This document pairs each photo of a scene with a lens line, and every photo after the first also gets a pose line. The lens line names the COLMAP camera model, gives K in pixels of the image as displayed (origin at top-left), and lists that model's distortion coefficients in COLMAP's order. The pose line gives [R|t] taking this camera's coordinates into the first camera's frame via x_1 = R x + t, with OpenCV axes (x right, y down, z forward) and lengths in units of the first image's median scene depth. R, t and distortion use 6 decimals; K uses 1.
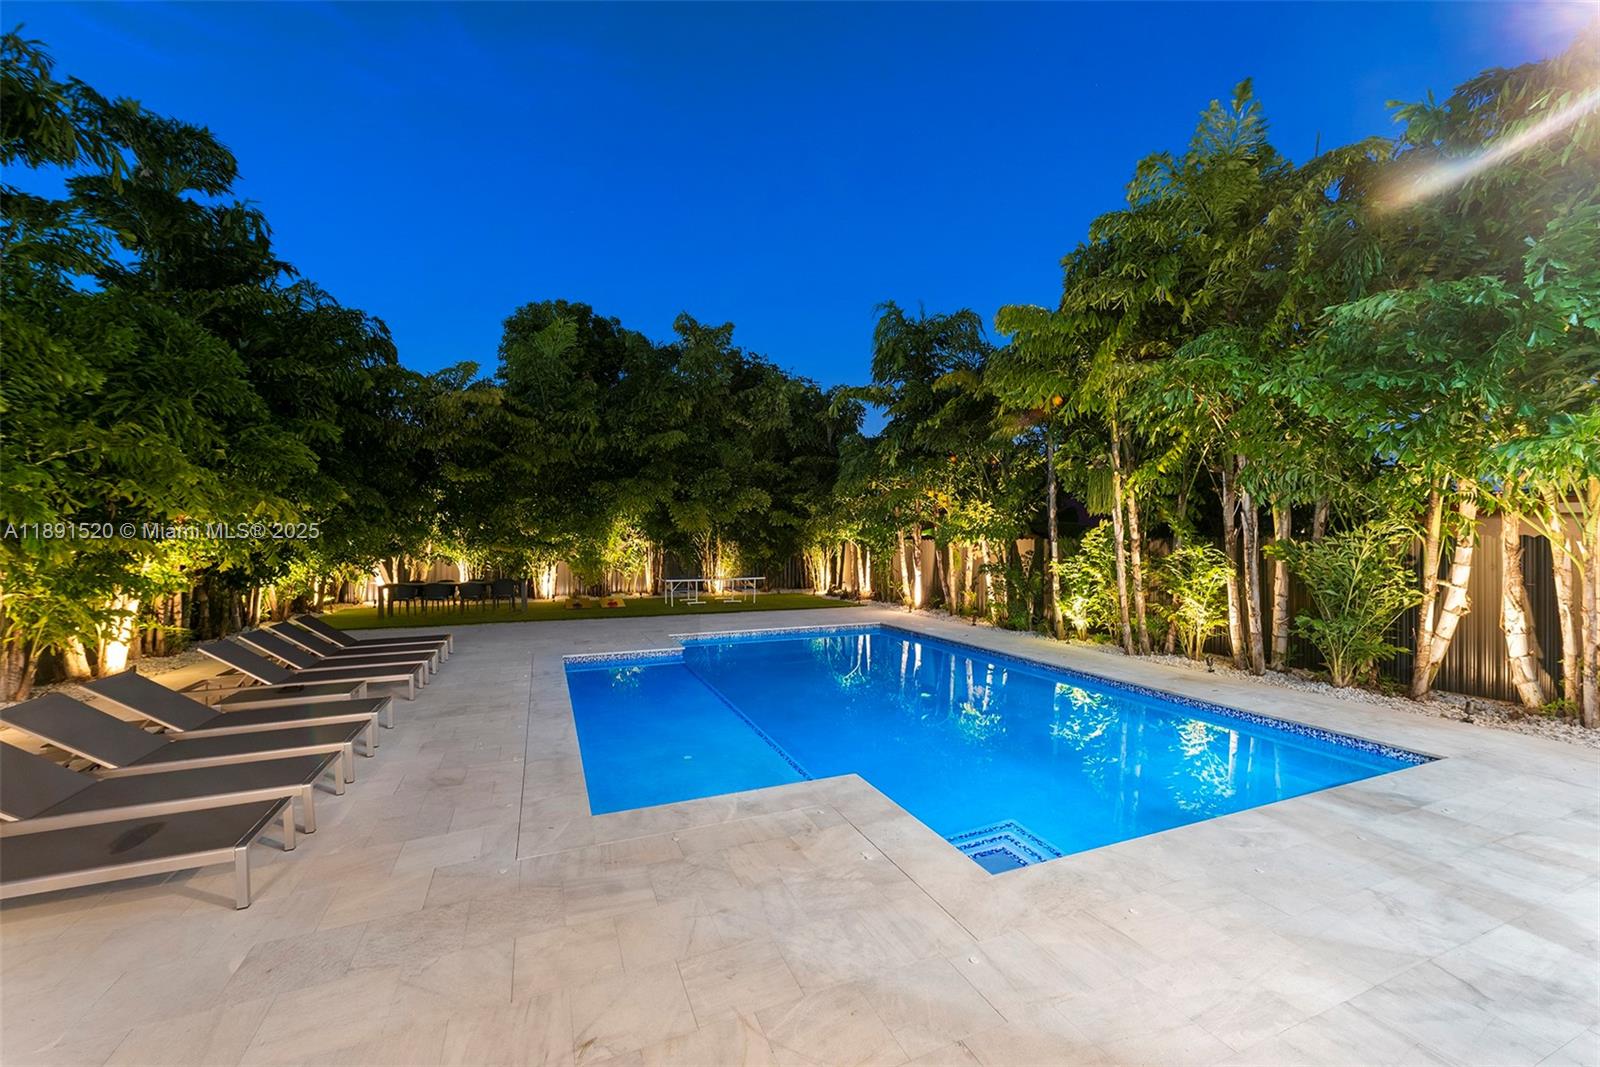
lens RADIAL K [[667.6, 0, 797.3], [0, 667.6, 540.3], [0, 0, 1]] dist [0.014864, -0.005492]
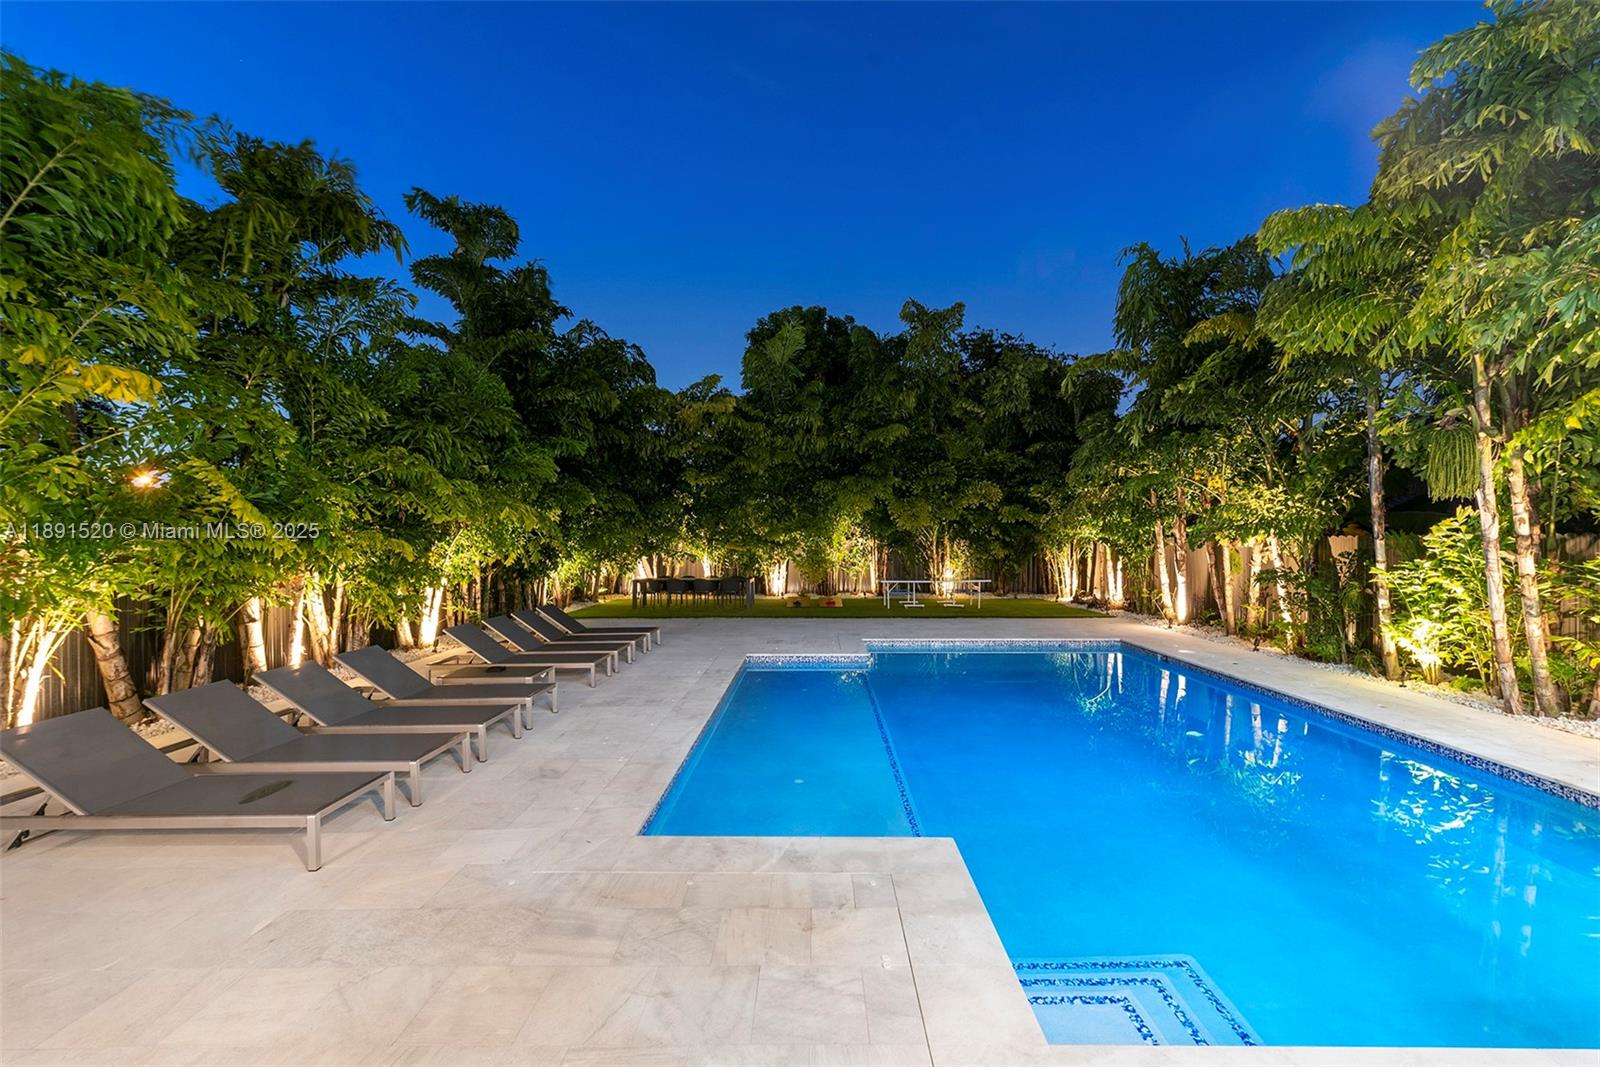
lens RADIAL K [[667.6, 0, 797.3], [0, 667.6, 540.3], [0, 0, 1]] dist [0.014864, -0.005492]
pose [[0.909424, -0.002369, -0.415864, 0.106924], [0.003094, 0.999995, 0.001069, 0.000280], [0.415860, -0.002259, 0.909426, 0.092696]]
